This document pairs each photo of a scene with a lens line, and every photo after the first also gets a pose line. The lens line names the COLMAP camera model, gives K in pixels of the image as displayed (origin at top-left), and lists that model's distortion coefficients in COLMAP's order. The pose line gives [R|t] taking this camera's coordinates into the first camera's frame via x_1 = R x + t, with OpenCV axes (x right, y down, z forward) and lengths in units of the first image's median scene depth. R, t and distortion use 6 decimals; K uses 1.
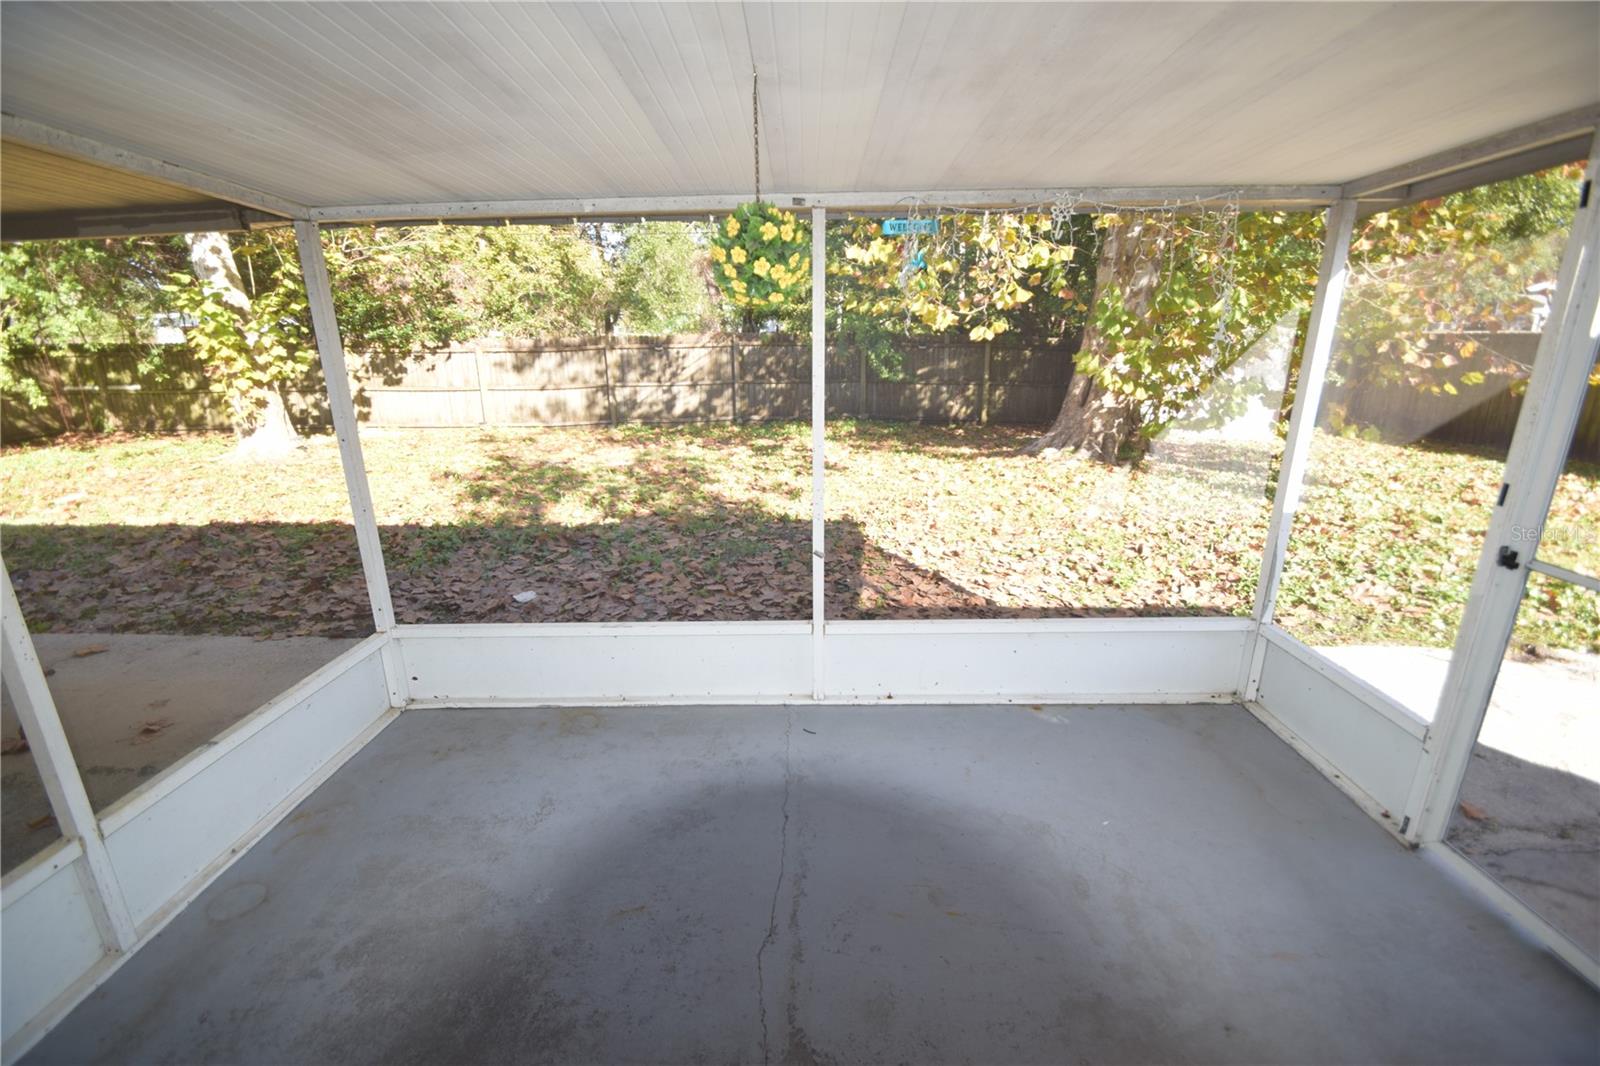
lens RADIAL K [[692.6, 0, 800.0], [0, 692.6, 533.0], [0, 0, 1]] dist [0.017749, 0.000103]
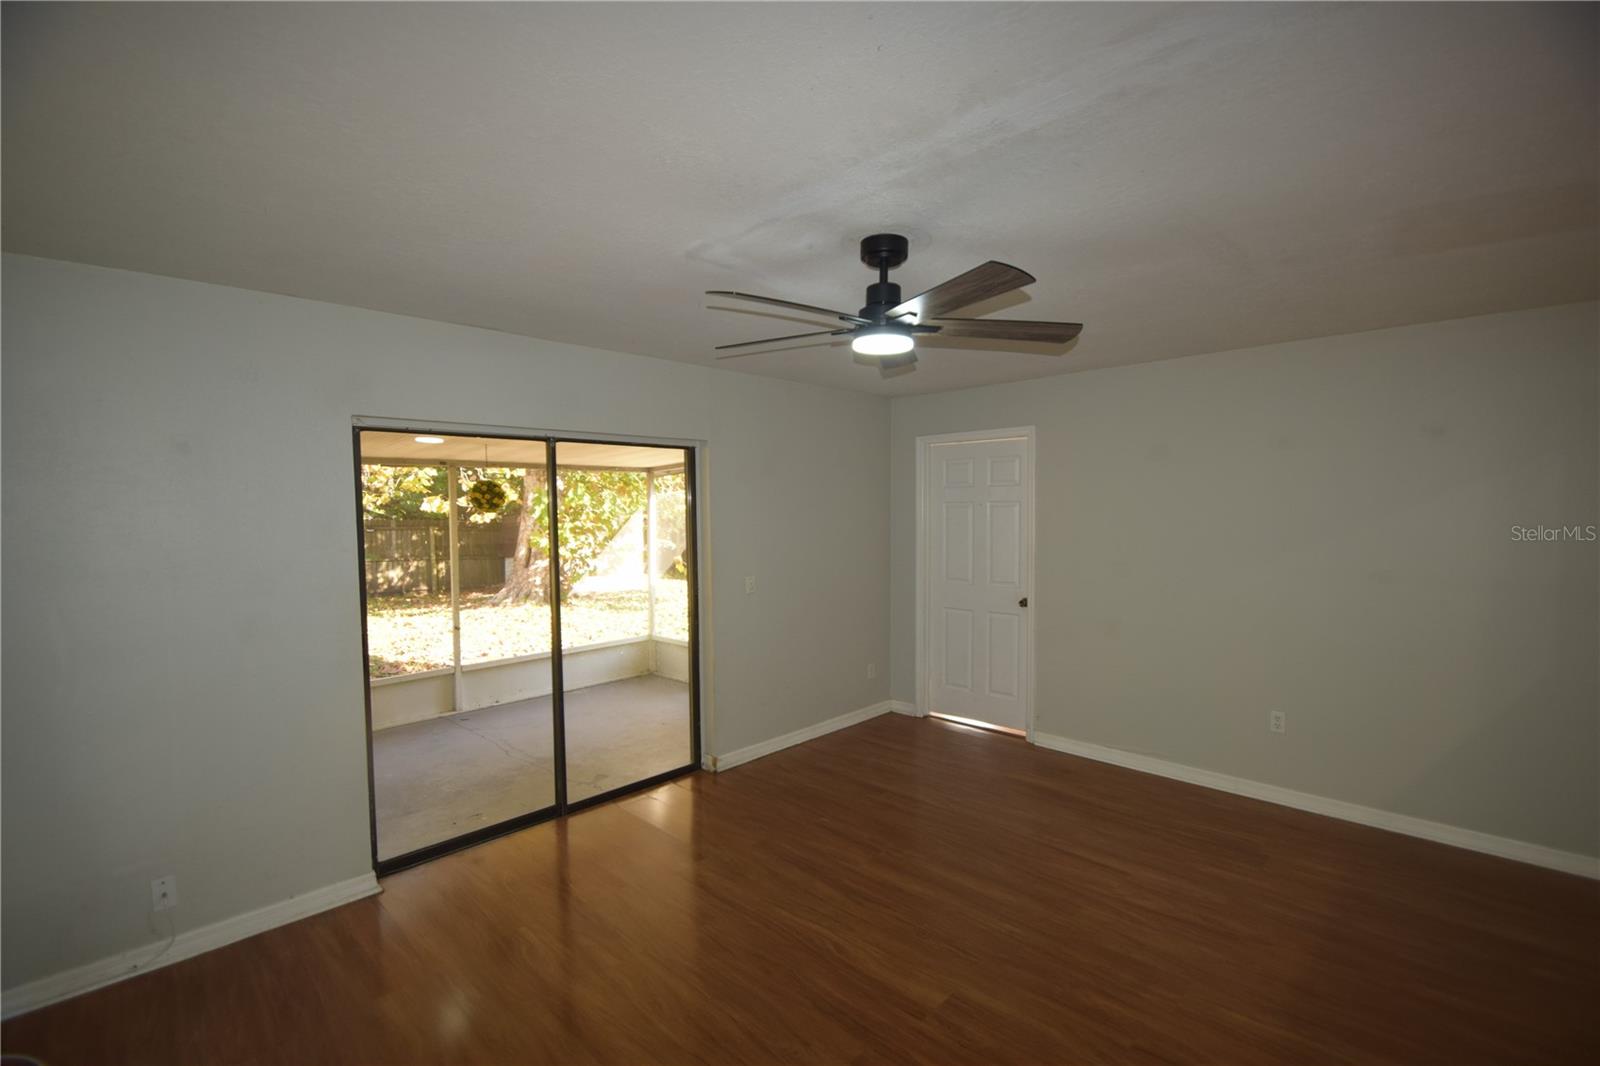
lens RADIAL K [[702.0, 0, 797.7], [0, 702.0, 541.3], [0, 0, 1]] dist [0.017108, -0.017382]
pose [[0.681914, -0.031395, 0.730758, -0.290684], [0.205903, 0.966914, -0.150600, 0.105592], [-0.701853, 0.253162, 0.665817, -0.390795]]
